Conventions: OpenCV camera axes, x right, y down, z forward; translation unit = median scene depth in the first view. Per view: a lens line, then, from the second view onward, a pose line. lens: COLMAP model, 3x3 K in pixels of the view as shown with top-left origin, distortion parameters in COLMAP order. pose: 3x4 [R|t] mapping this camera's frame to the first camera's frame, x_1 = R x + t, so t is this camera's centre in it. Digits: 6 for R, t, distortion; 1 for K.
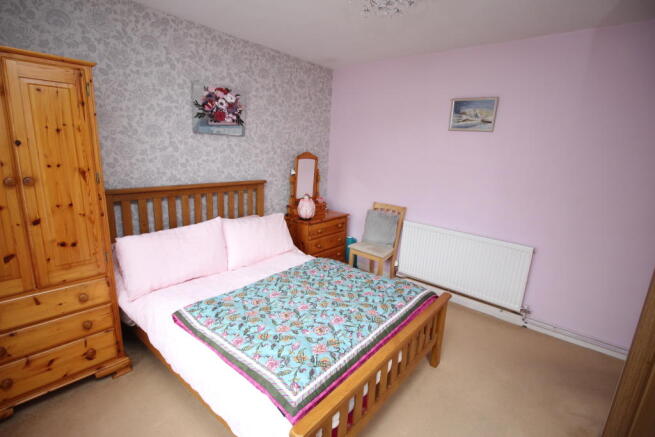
lens RADIAL K [[307.7, 0, 321.1], [0, 307.7, 218.5], [0, 0, 1]] dist [-0.001121, -0.001246]
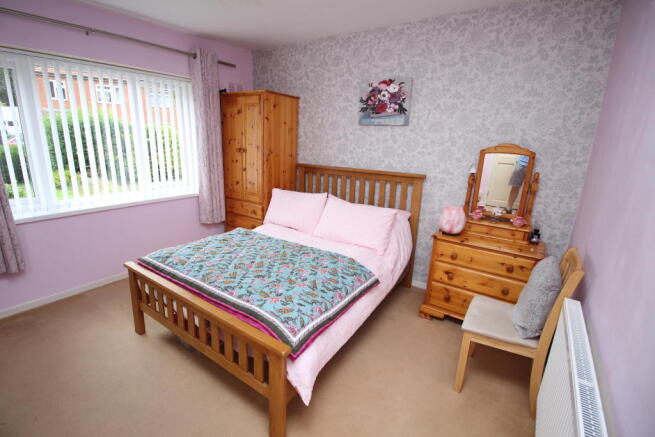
lens RADIAL K [[307.7, 0, 320.3], [0, 307.7, 218.8], [0, 0, 1]] dist [-0.001121, -0.001246]
pose [[0.093965, 0.216296, -0.971796, 0.772750], [-0.246520, 0.950772, 0.187780, -0.114829], [0.964572, 0.221922, 0.142660, 0.730448]]
